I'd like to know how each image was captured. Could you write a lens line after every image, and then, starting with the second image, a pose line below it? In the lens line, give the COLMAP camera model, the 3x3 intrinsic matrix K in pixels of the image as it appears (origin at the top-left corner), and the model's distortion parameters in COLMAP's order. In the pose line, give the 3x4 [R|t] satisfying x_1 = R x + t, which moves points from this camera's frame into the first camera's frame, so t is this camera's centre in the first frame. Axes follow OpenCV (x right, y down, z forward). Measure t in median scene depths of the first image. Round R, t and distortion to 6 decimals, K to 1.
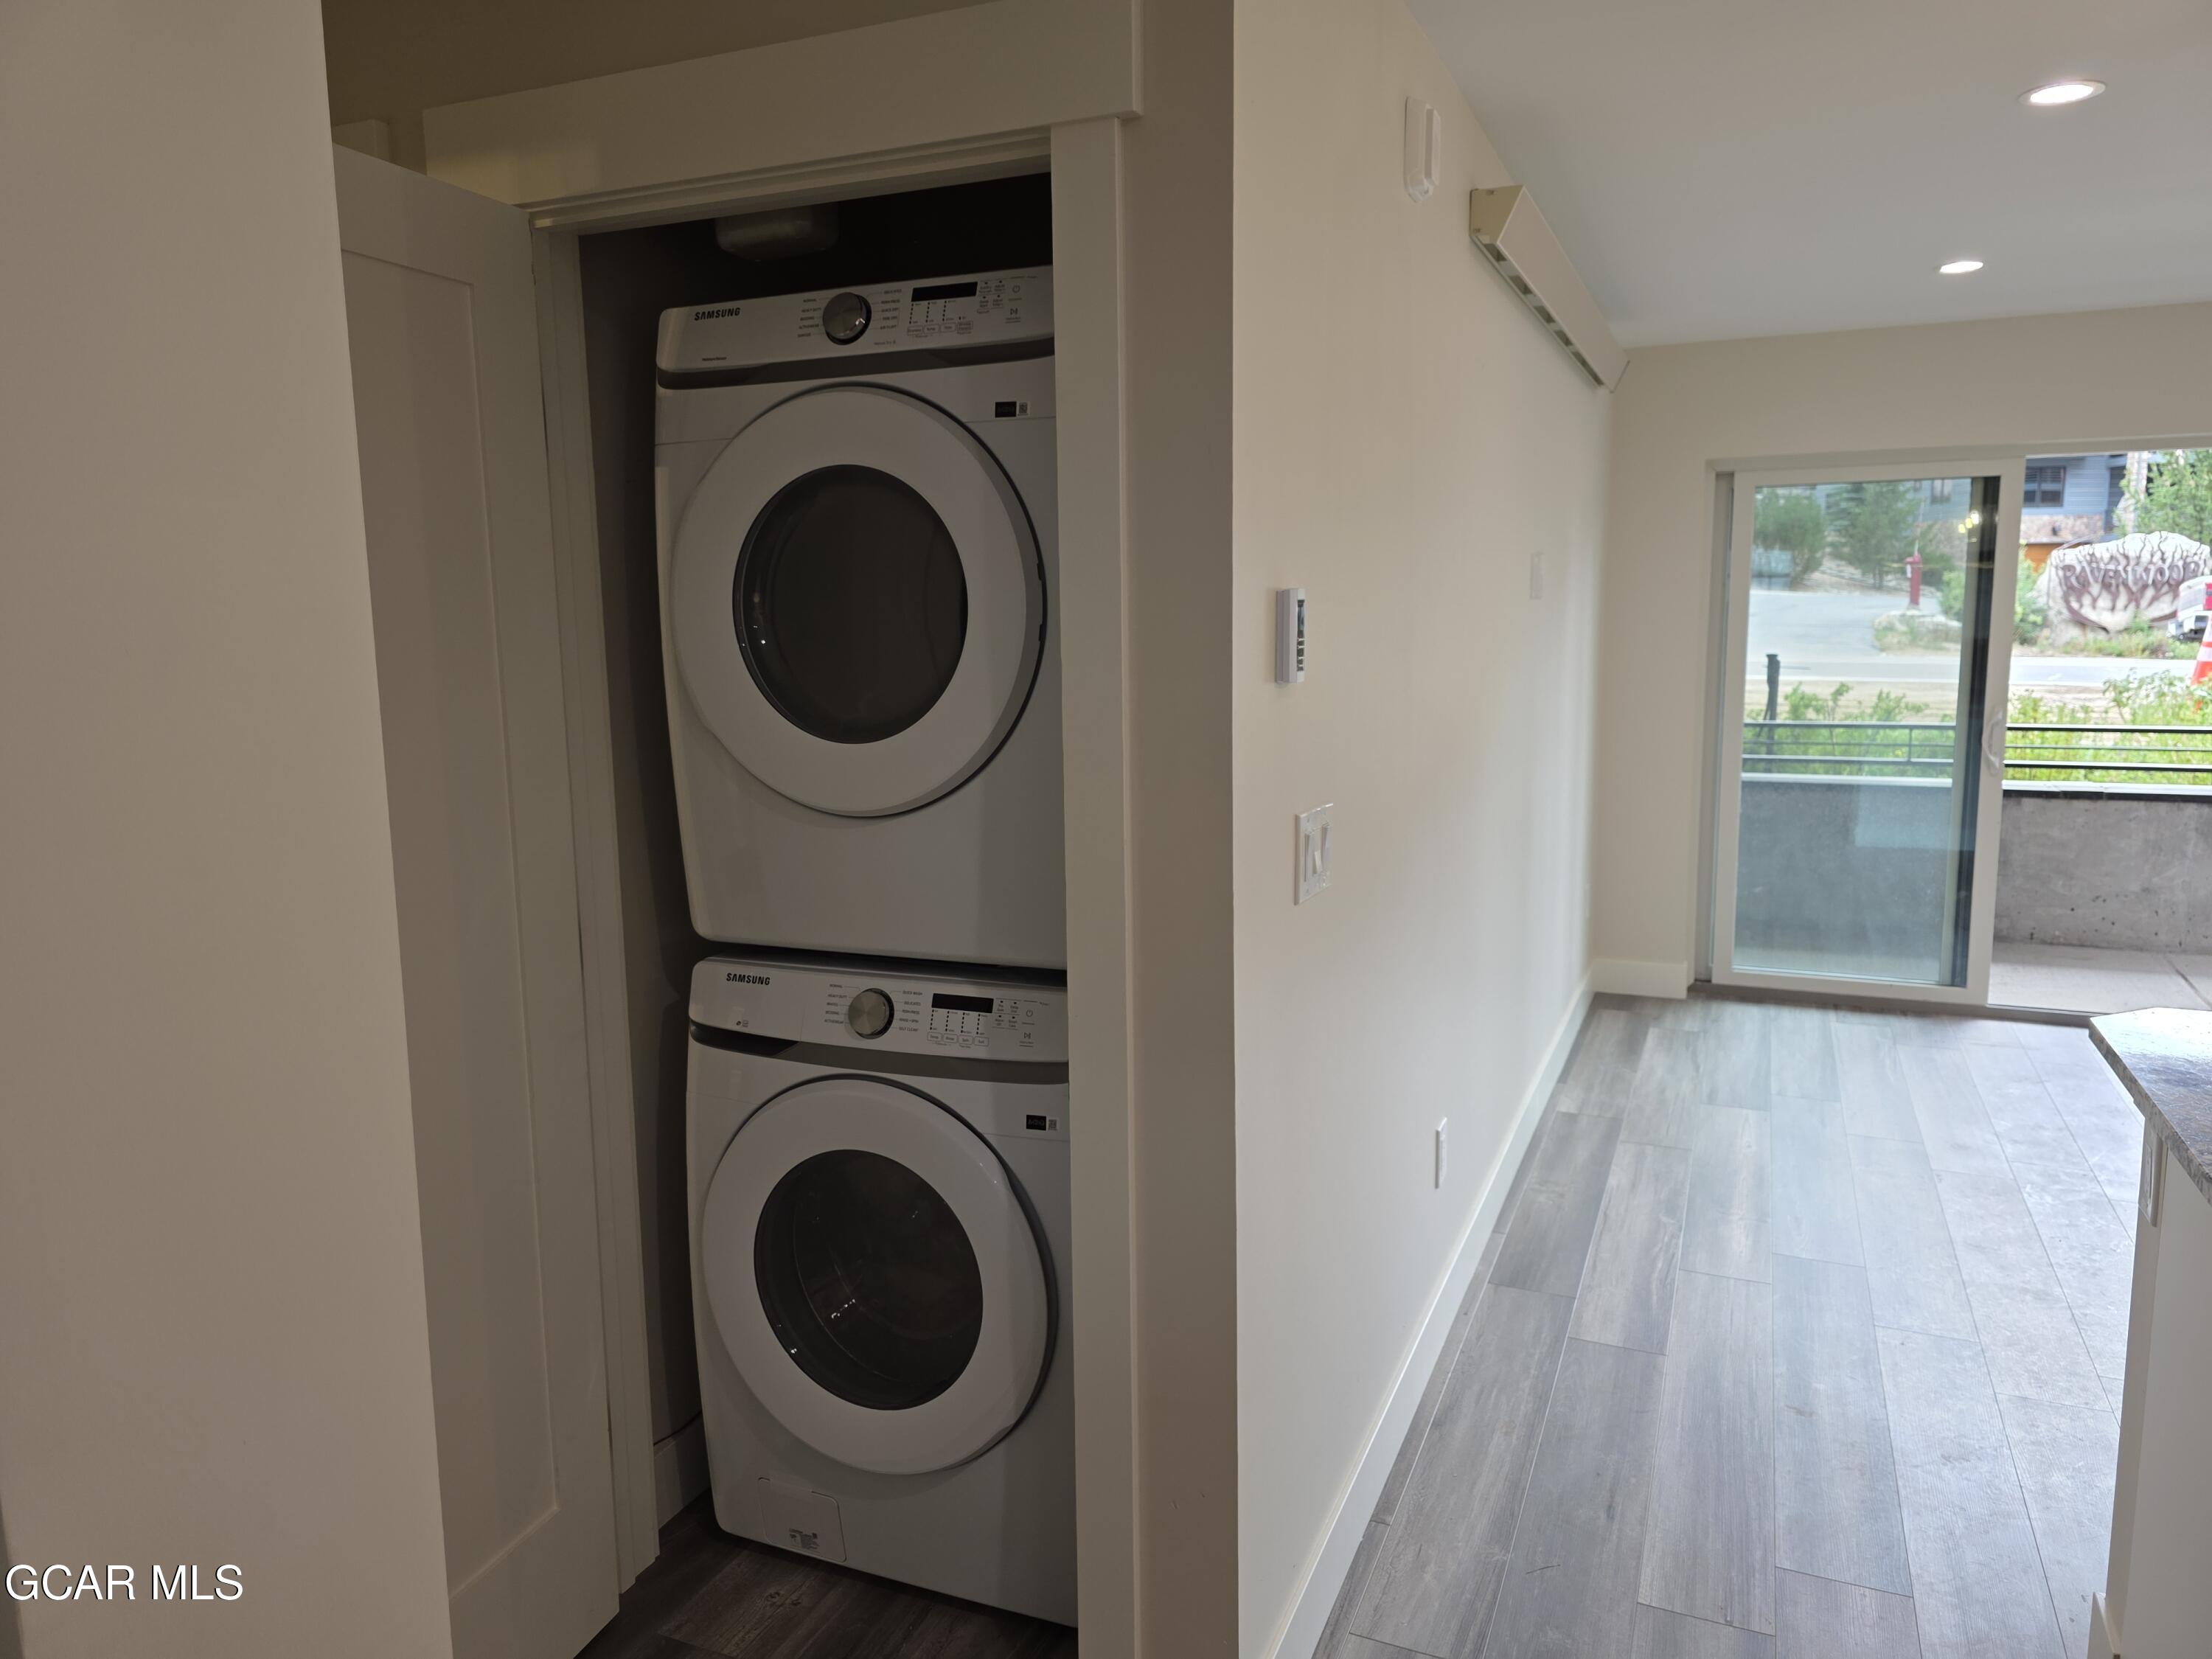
lens RADIAL K [[1507.8, 0, 1095.4], [0, 1507.8, 804.9], [0, 0, 1]] dist [0.058831, -0.059108]
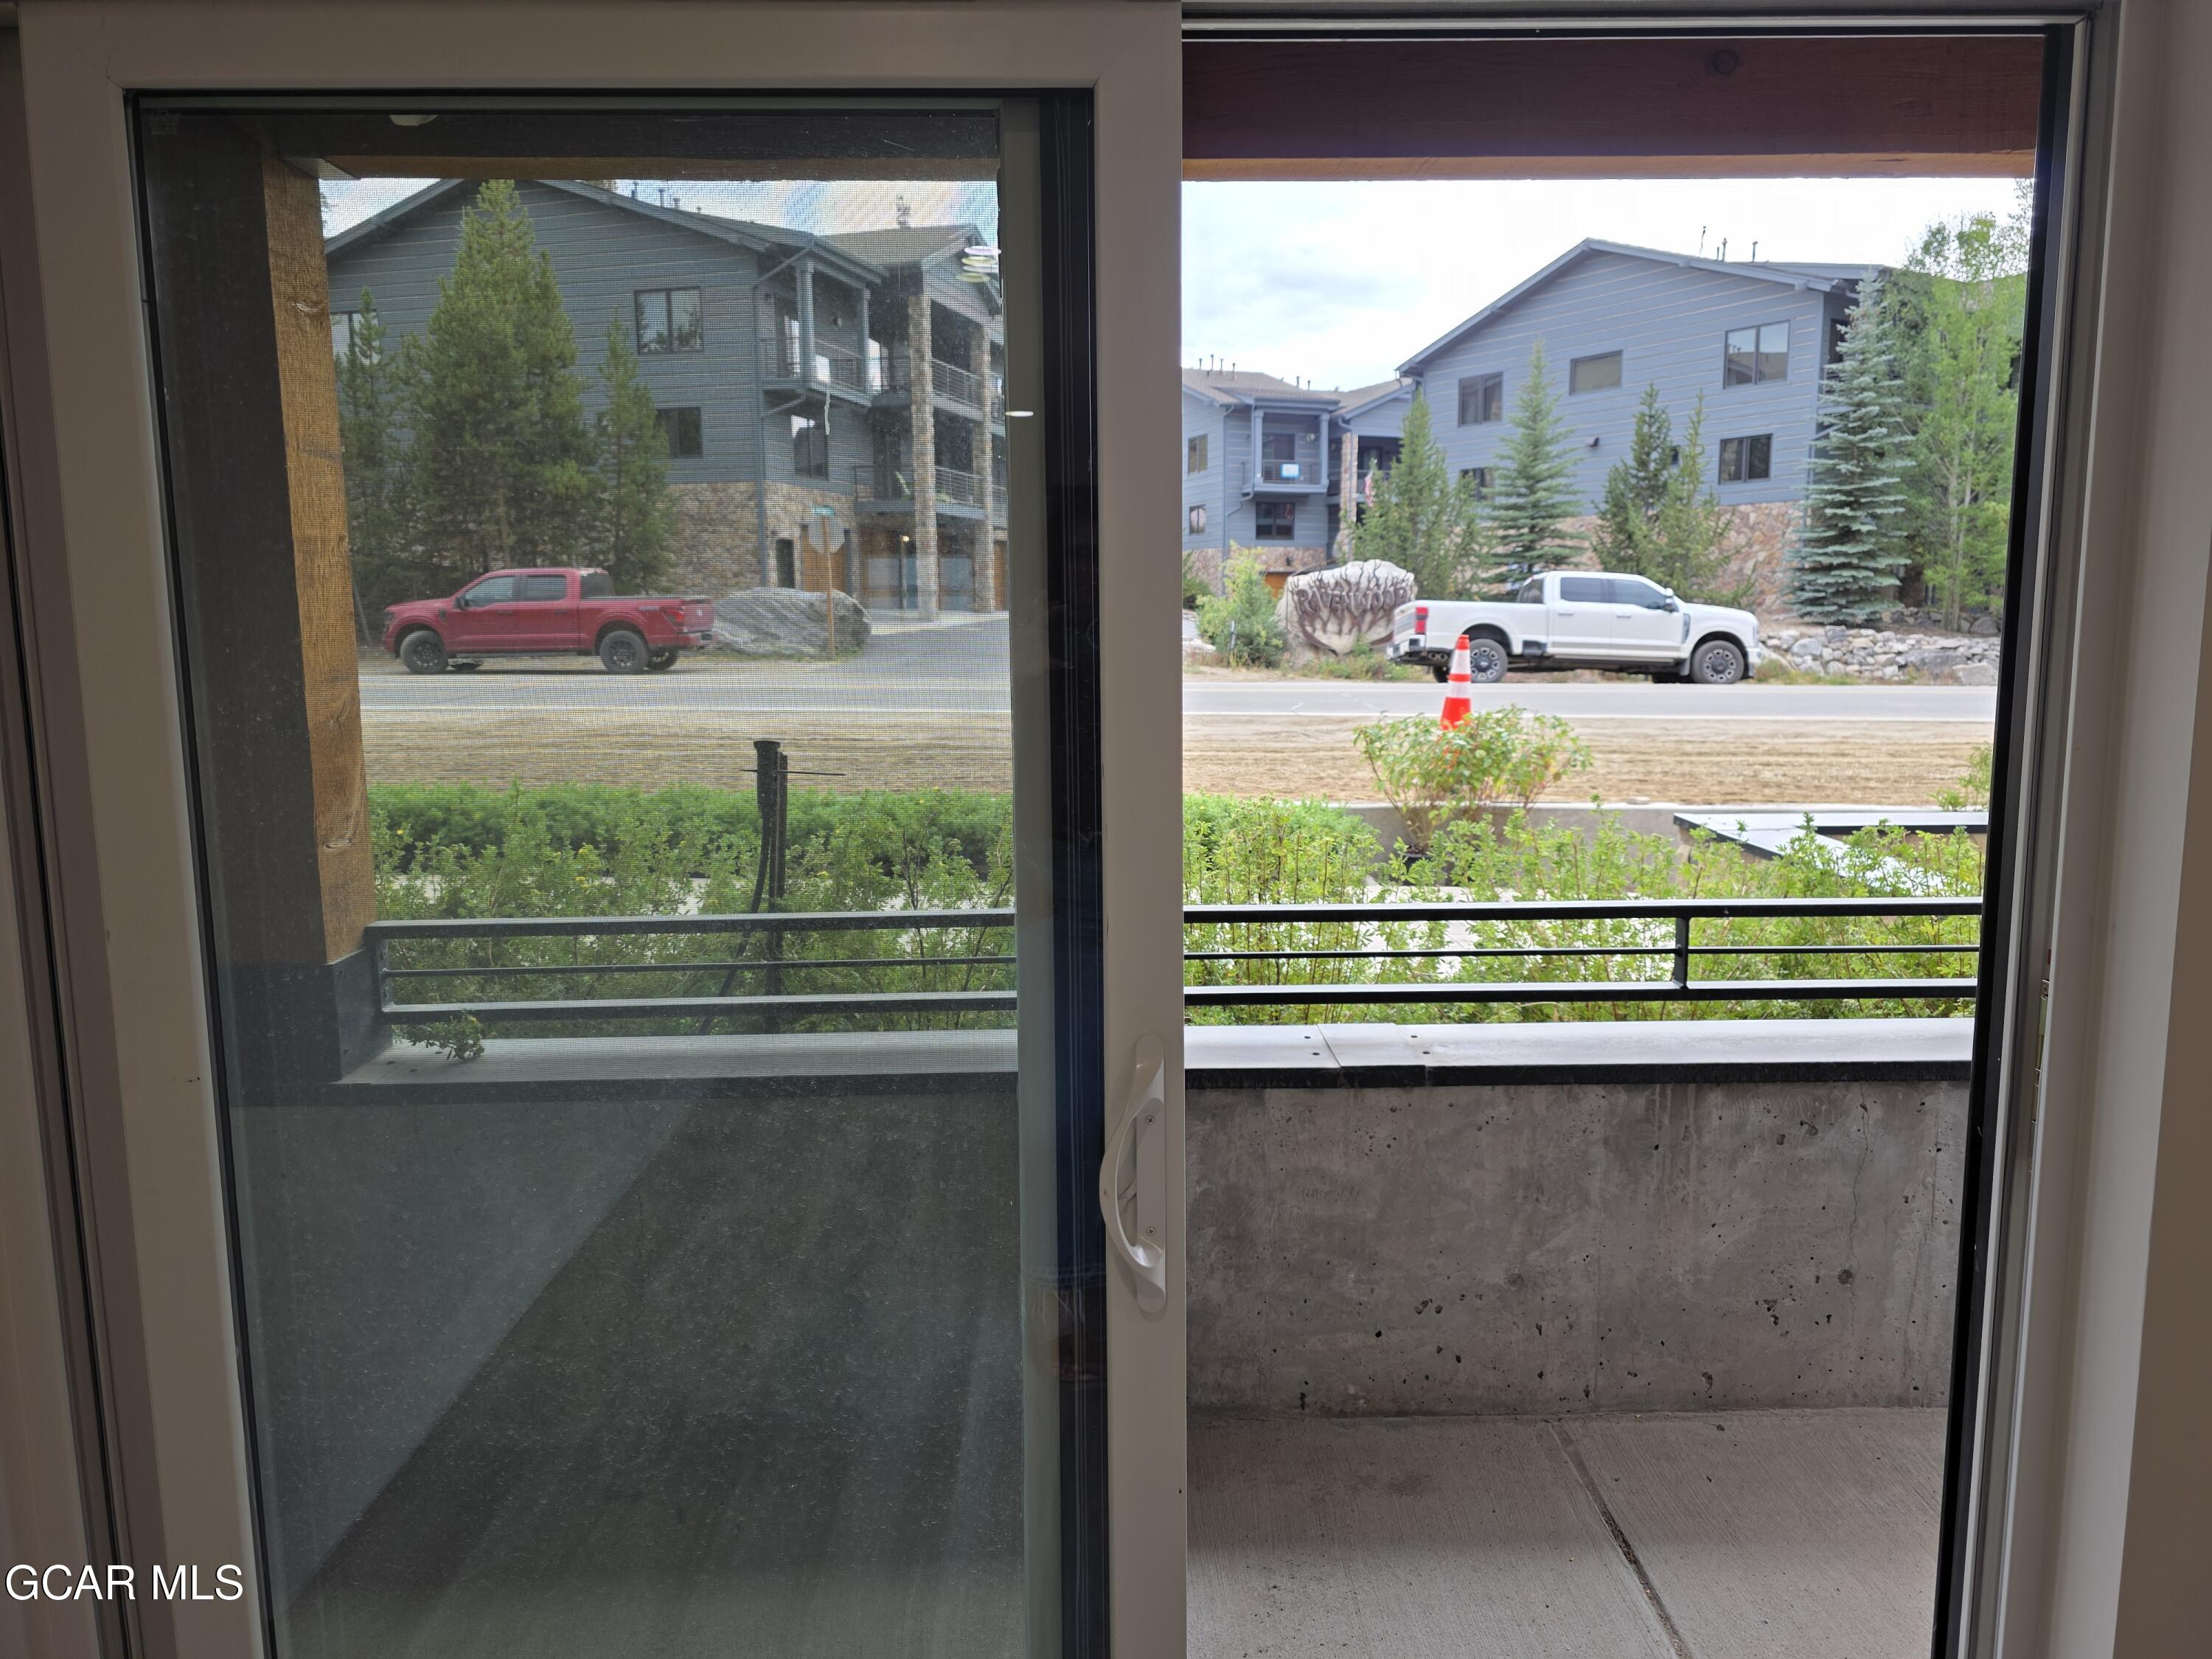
lens RADIAL K [[1487.7, 0, 1103.5], [0, 1487.7, 824.5], [0, 0, 1]] dist [0.071567, -0.060703]
pose [[0.907967, -0.054830, 0.415438, 0.089923], [0.054444, 0.998435, 0.012784, -0.019583], [-0.415489, 0.011011, 0.909531, 0.145003]]
